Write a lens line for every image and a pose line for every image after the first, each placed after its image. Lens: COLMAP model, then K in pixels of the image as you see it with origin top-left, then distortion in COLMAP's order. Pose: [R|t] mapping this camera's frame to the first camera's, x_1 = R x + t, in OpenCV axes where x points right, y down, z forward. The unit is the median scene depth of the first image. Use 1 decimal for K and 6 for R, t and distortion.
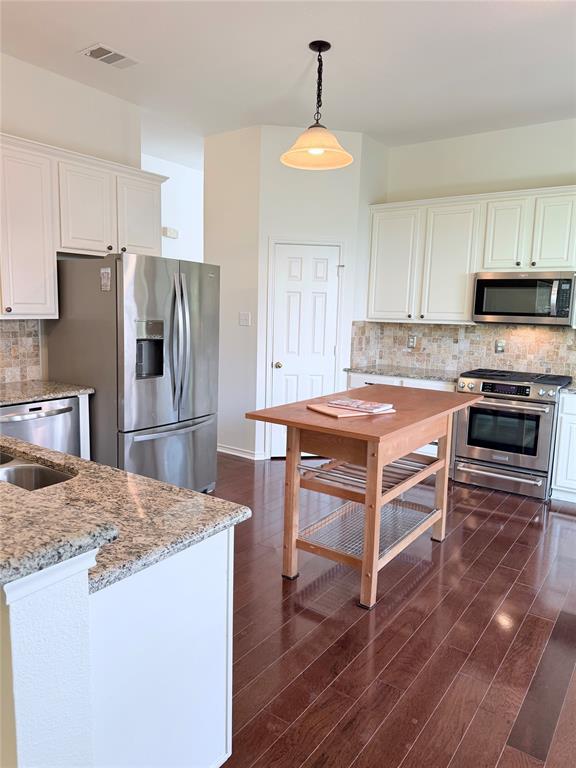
lens RADIAL K [[543.8, 0, 286.0], [0, 543.8, 386.3], [0, 0, 1]] dist [0.054473, -0.067474]
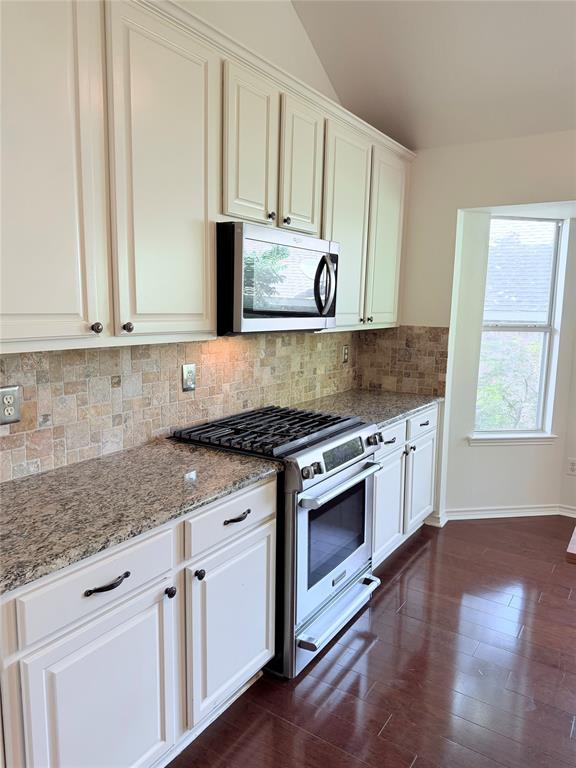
lens RADIAL K [[543.8, 0, 286.0], [0, 543.8, 386.3], [0, 0, 1]] dist [0.054473, -0.067474]
pose [[-0.036872, -0.175562, 0.983778, -0.131605], [0.124640, 0.975952, 0.178837, -0.181598], [-0.991517, 0.129212, -0.014104, 1.171059]]
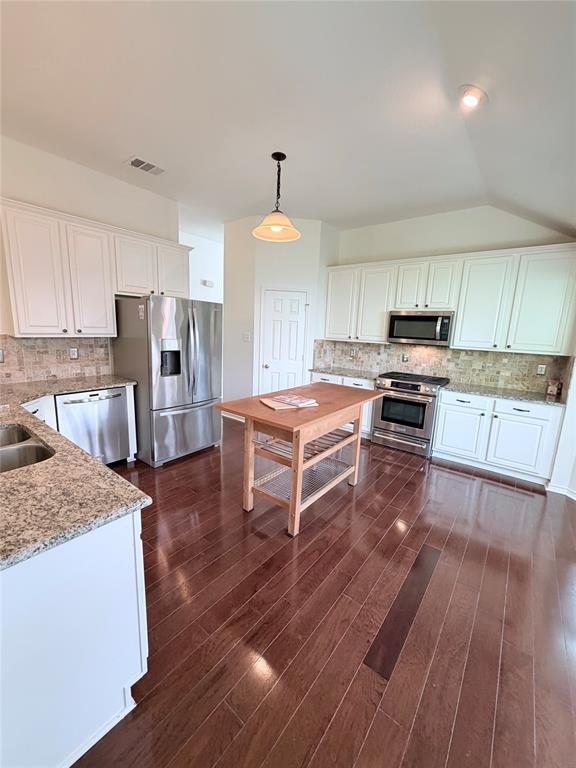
lens RADIAL K [[305.4, 0, 288.0], [0, 305.4, 384.0], [0, 0, 1]] dist [0.000345, 0.000100]
pose [[0.998908, 0.023197, -0.040560, 0.112080], [-0.021658, 0.999044, 0.037967, -0.029782], [0.041402, -0.037047, 0.998456, 0.127352]]
